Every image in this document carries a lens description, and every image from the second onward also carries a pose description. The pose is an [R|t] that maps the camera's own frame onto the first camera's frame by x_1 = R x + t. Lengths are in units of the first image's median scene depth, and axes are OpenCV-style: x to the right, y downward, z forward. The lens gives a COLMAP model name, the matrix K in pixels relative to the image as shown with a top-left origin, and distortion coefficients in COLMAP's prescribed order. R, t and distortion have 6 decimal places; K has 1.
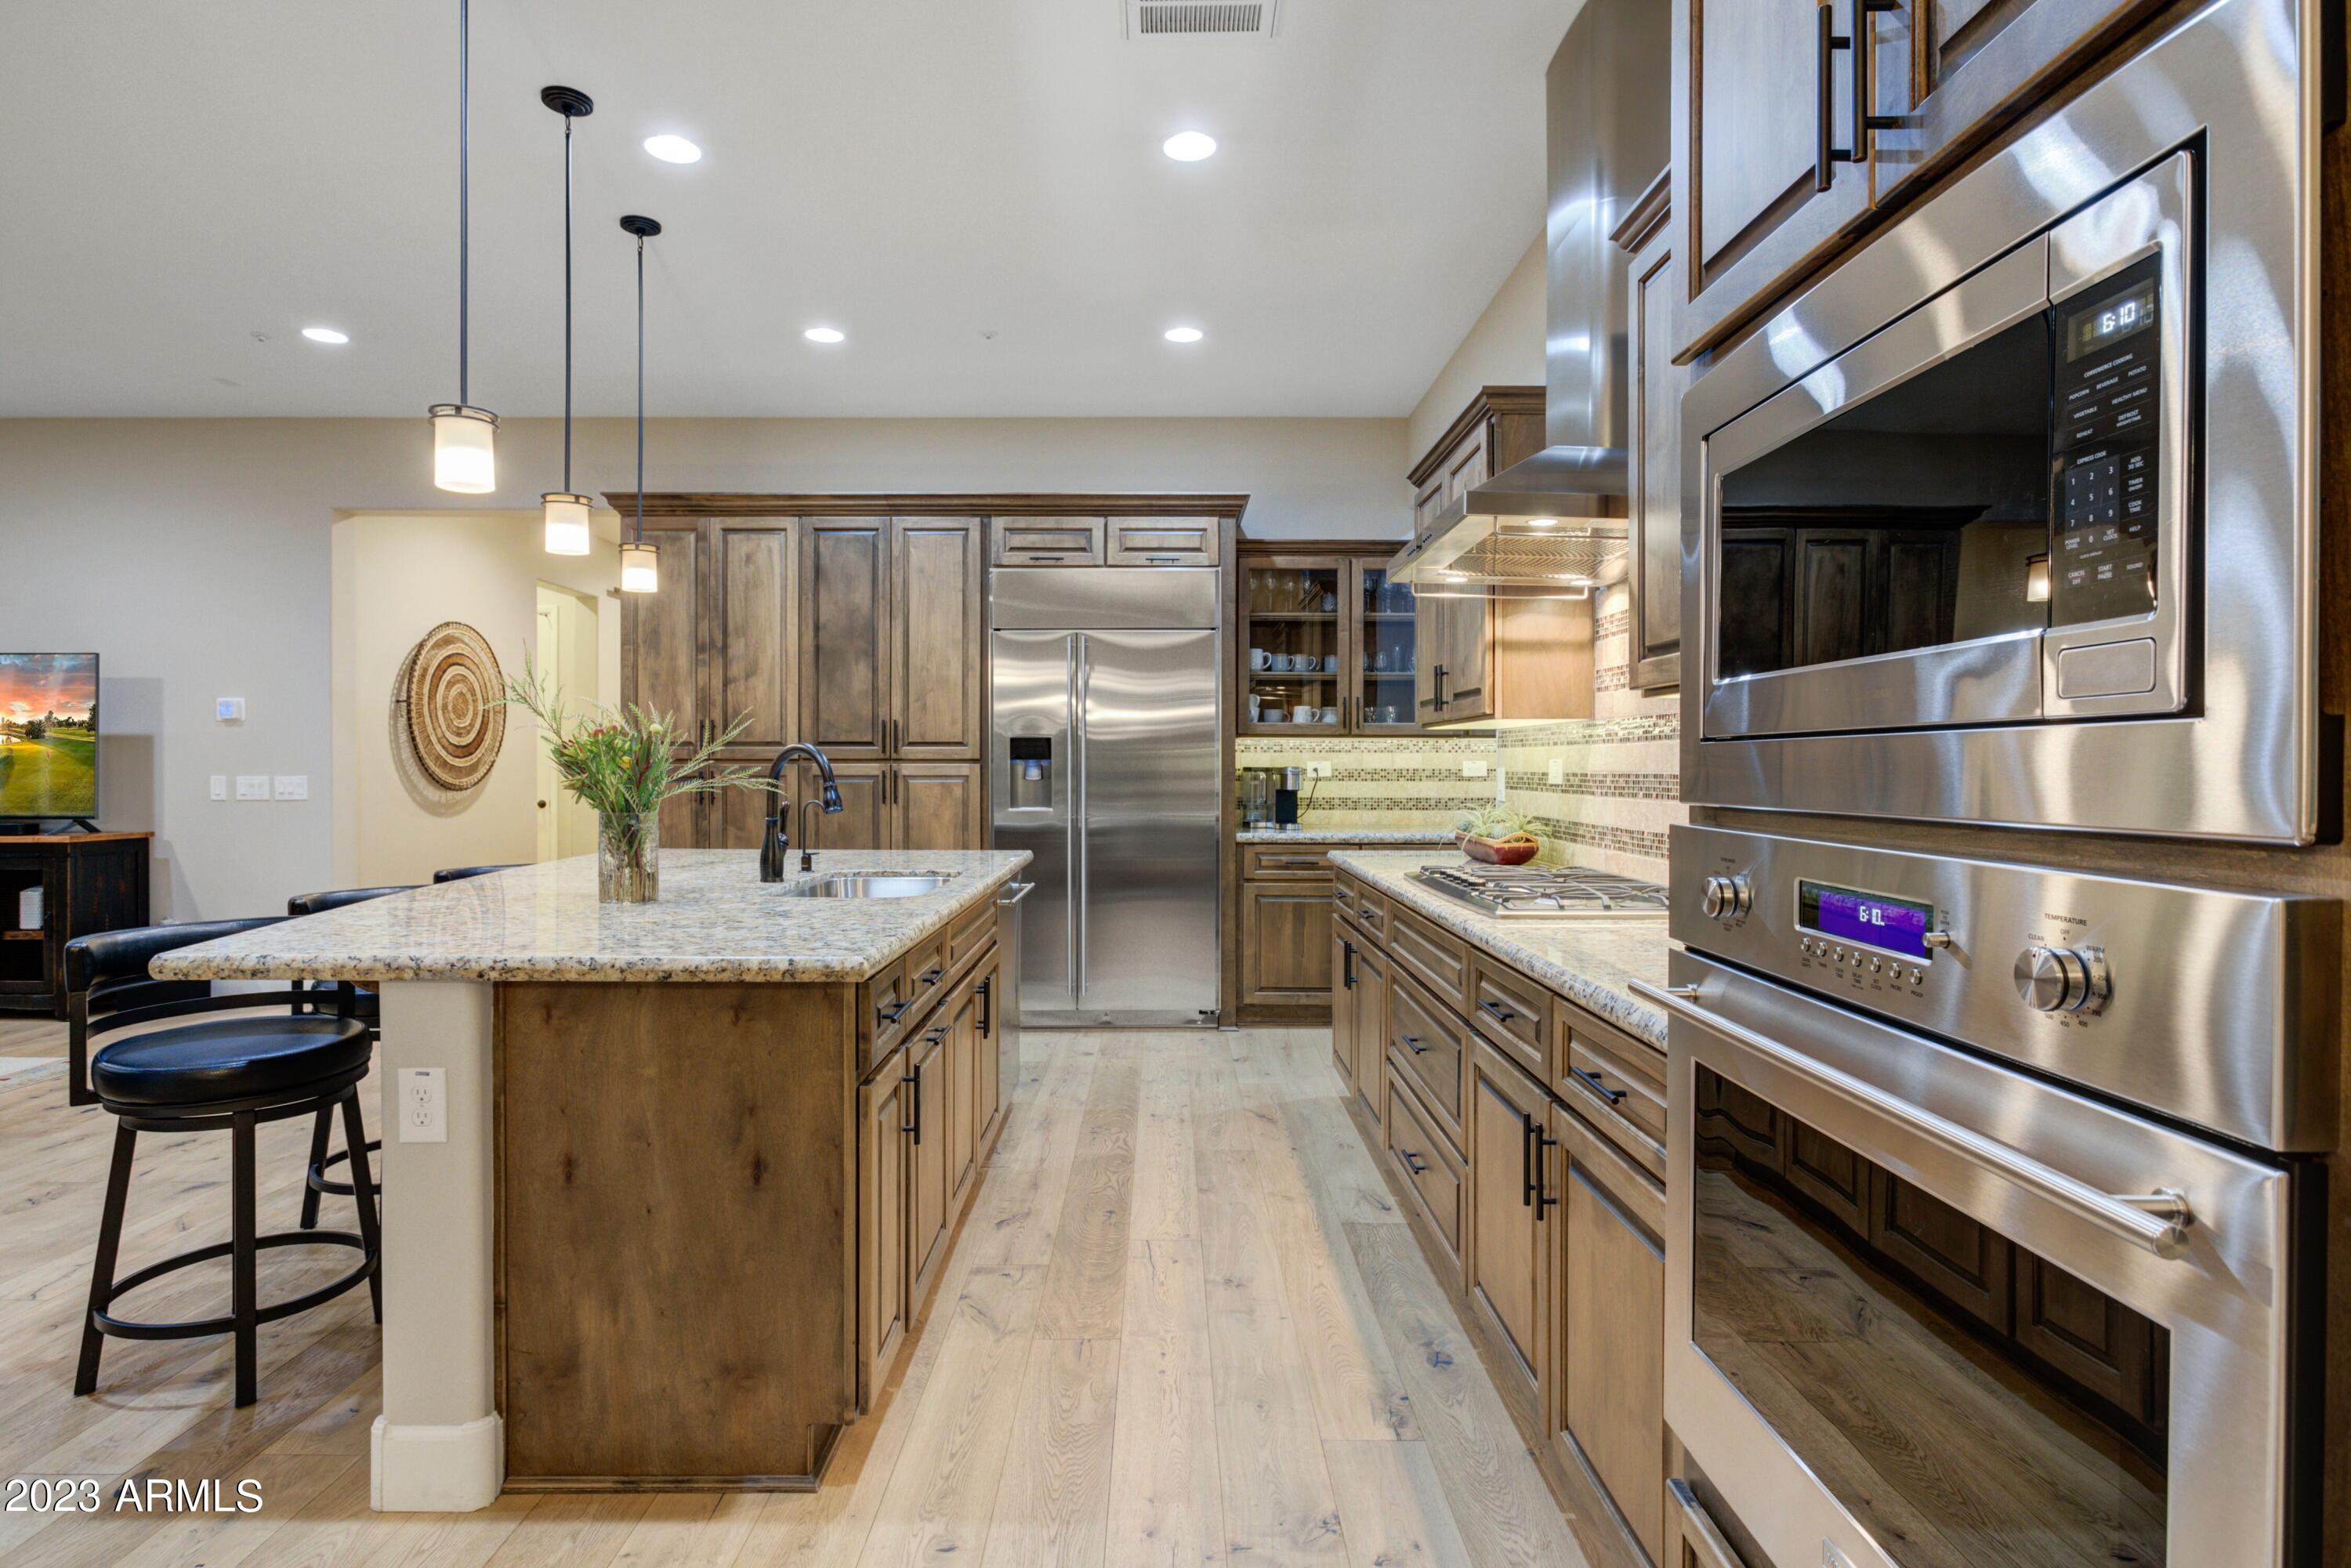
lens RADIAL K [[1203.4, 0, 1168.0], [0, 1203.4, 765.4], [0, 0, 1]] dist [-0.003941, 0.000088]
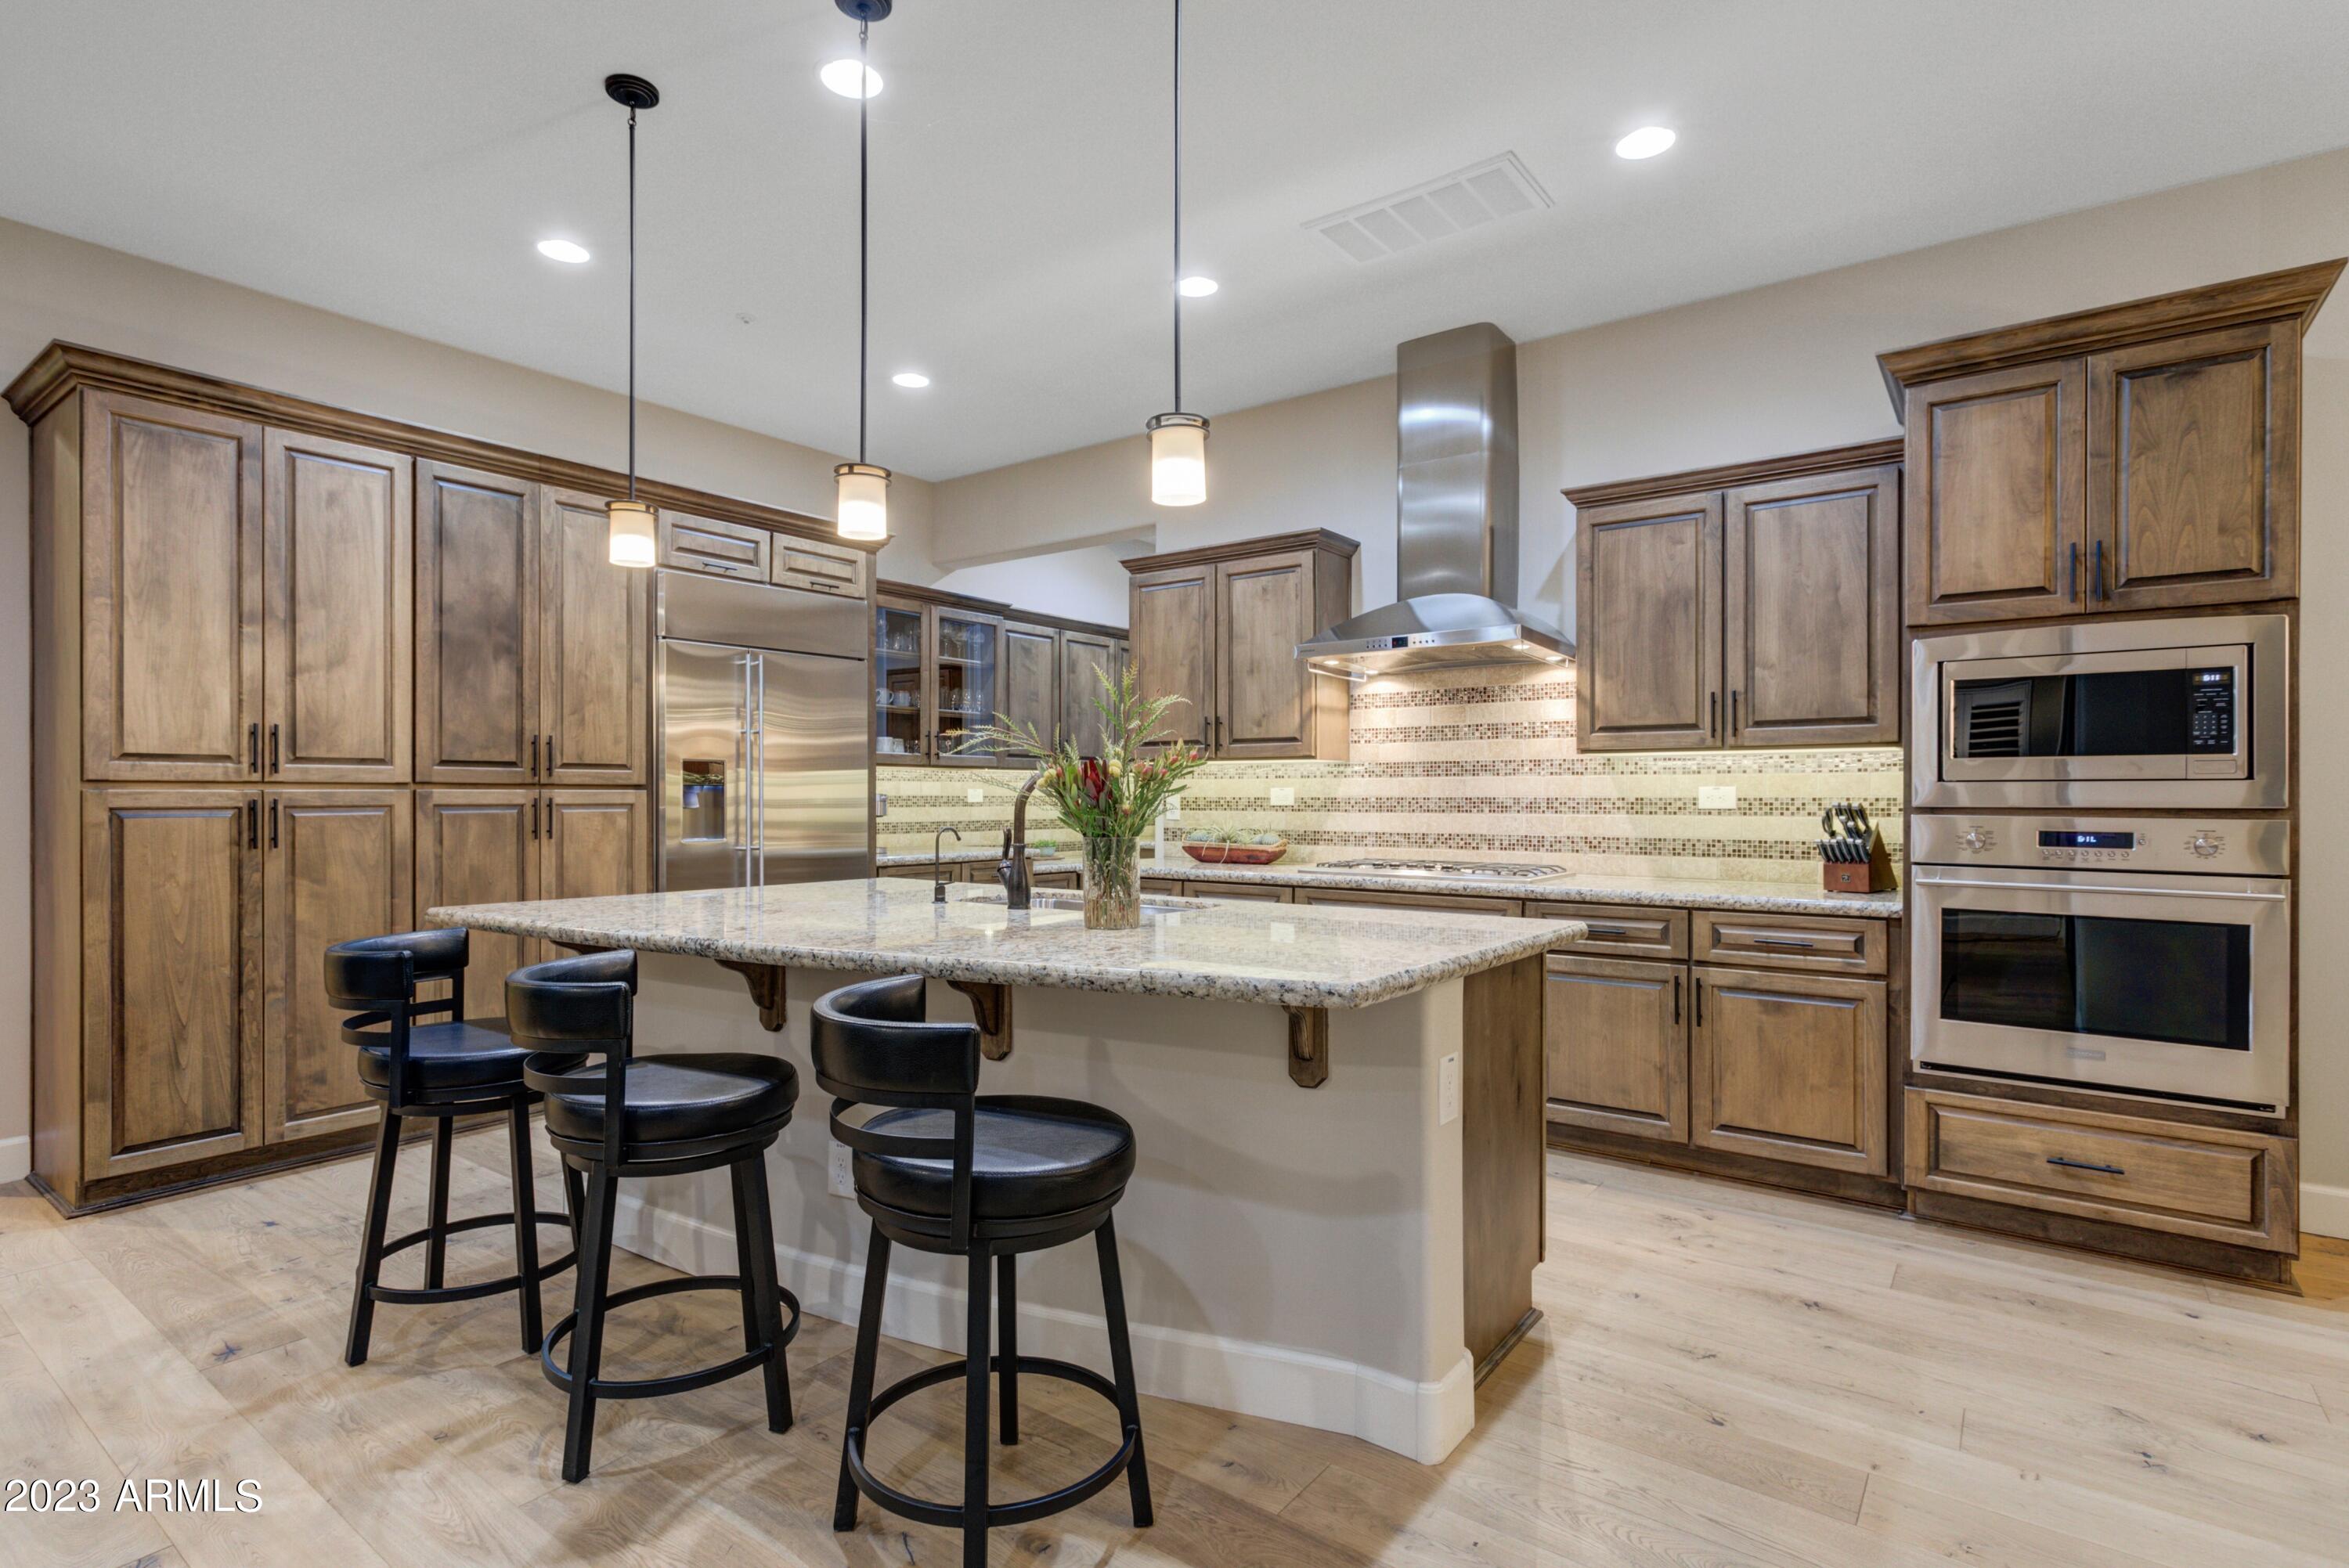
lens RADIAL K [[1145.8, 0, 1170.6], [0, 1145.8, 797.5], [0, 0, 1]] dist [0.000686, 0.000840]
pose [[0.601769, -0.001904, 0.798668, -0.589681], [-0.000184, 0.999997, 0.002523, 0.001821], [-0.798670, -0.001665, 0.601766, 0.201173]]
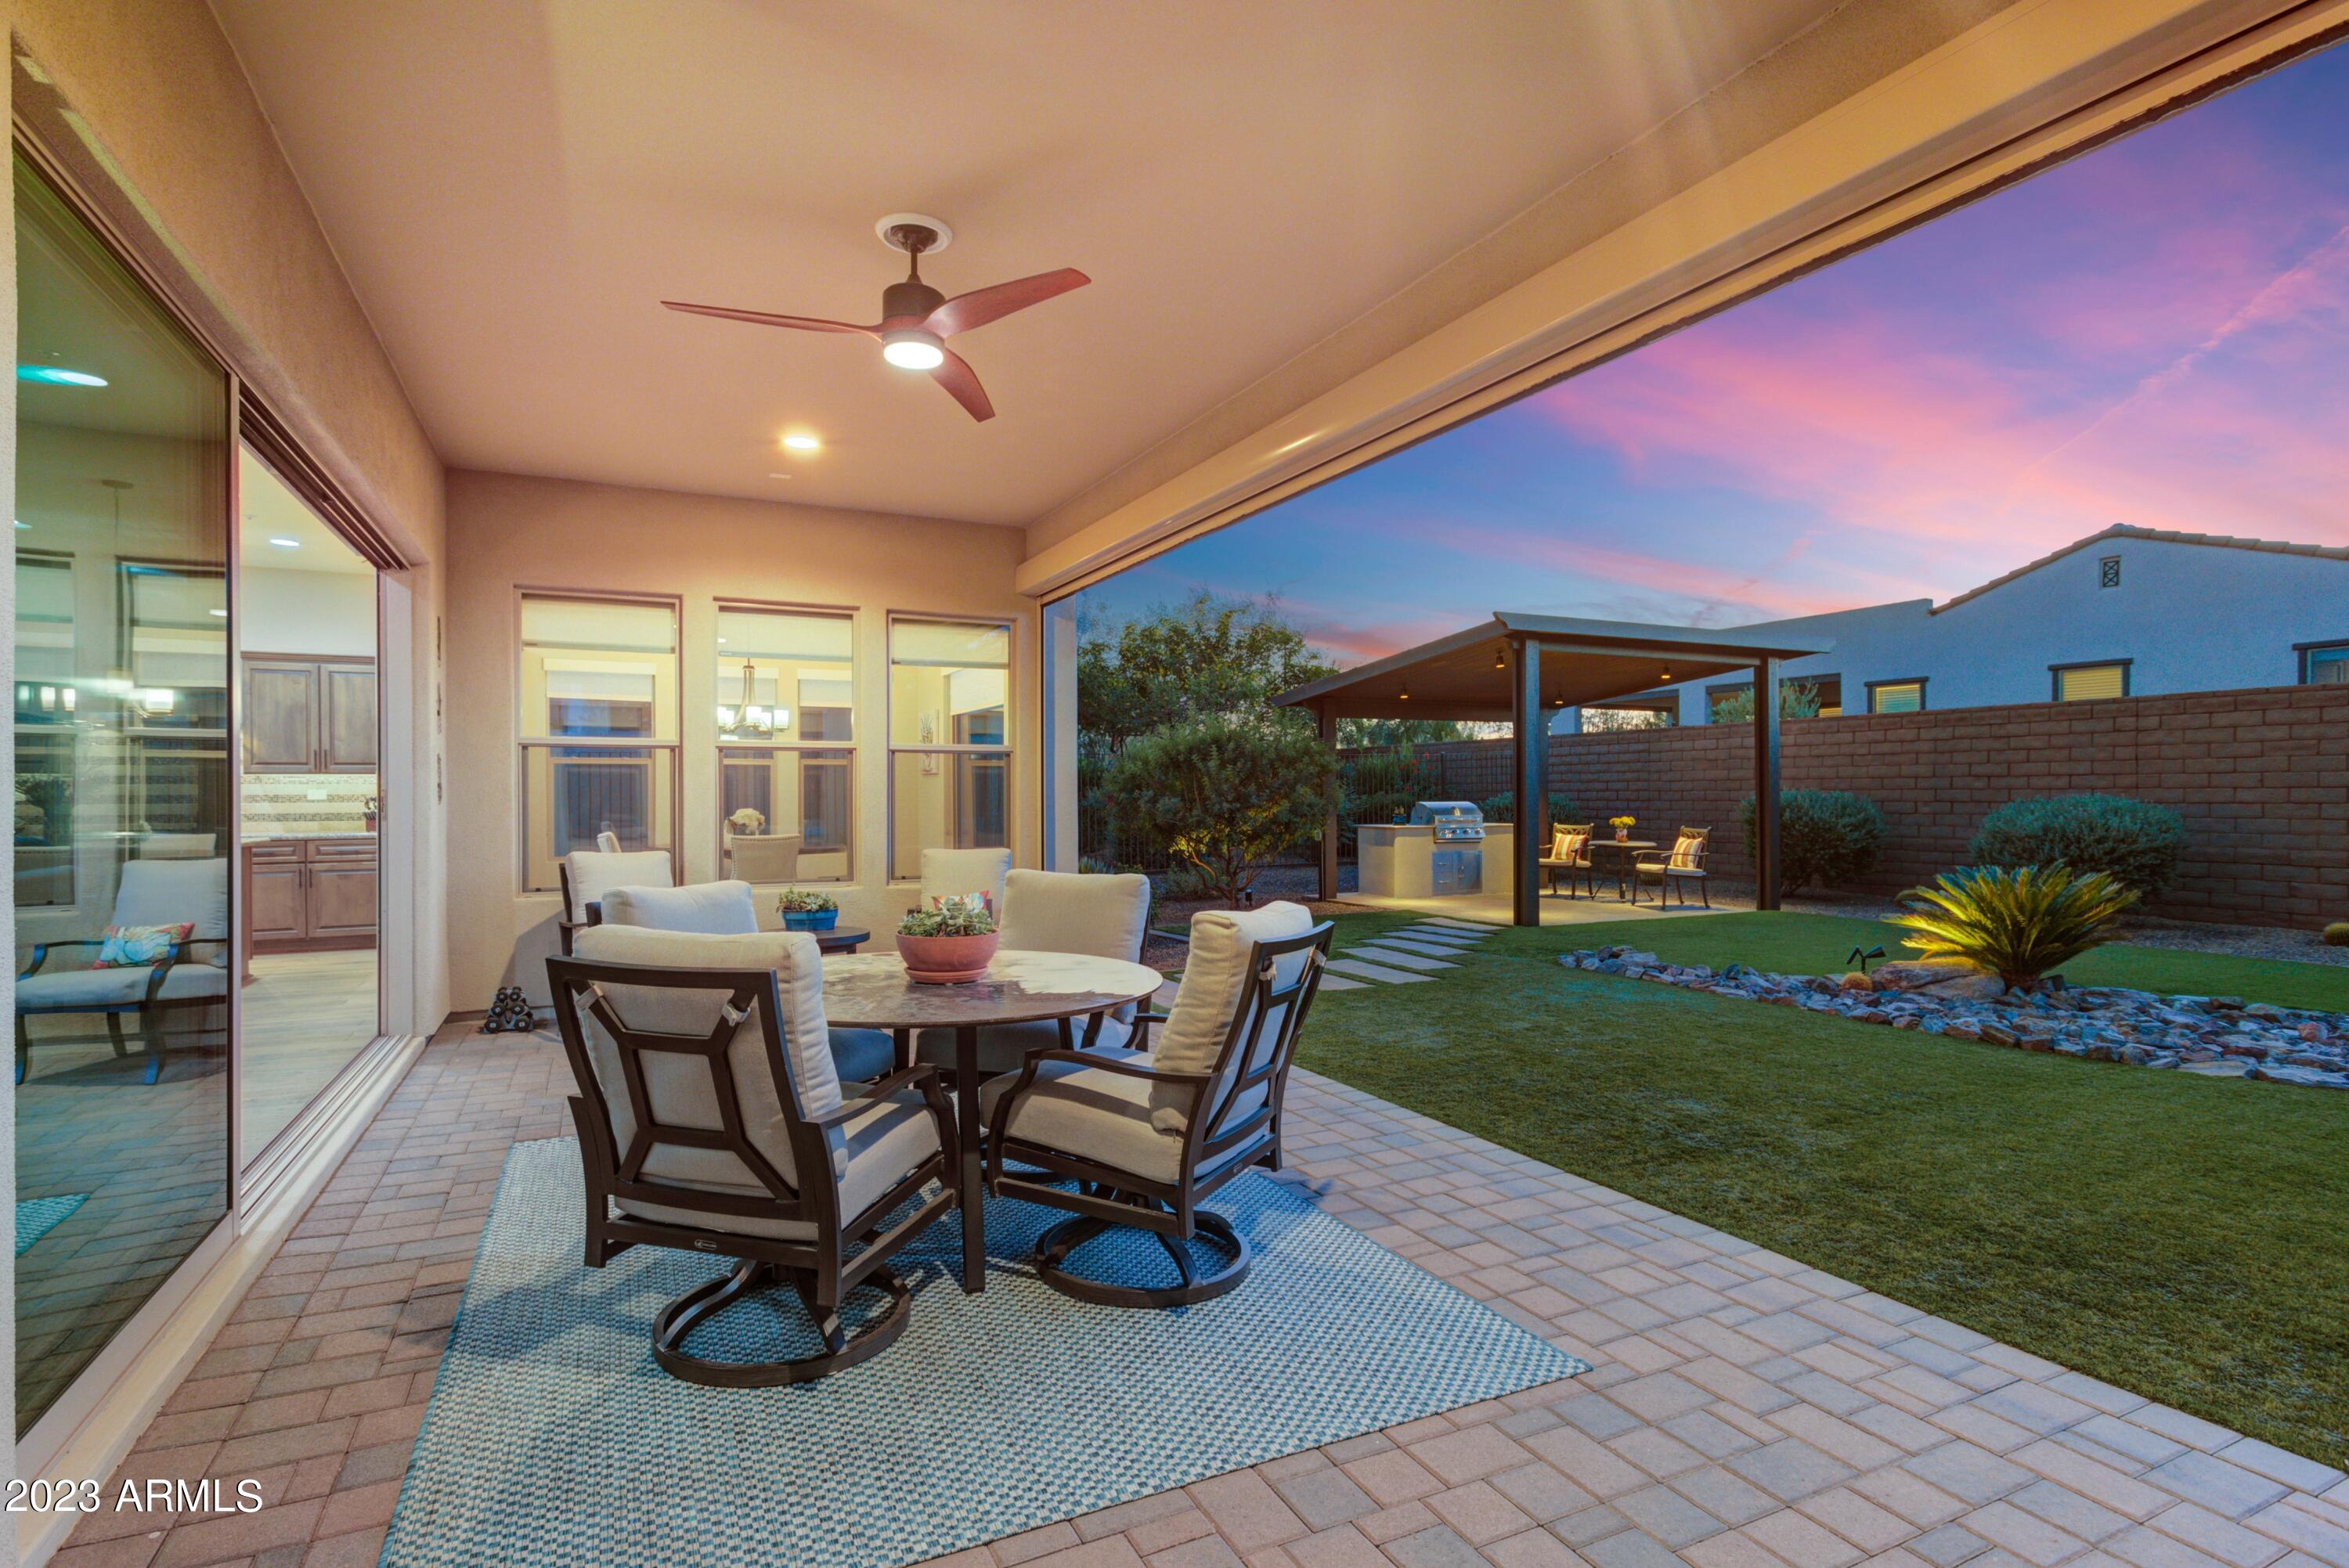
lens RADIAL K [[1157.7, 0, 1162.8], [0, 1157.7, 789.9], [0, 0, 1]] dist [0.004887, 0.001654]
pose [[-0.422740, -0.017044, 0.906091, -1.909212], [-0.003911, 0.999848, 0.016982, -0.038583], [-0.906242, 0.003635, -0.422743, -0.049882]]
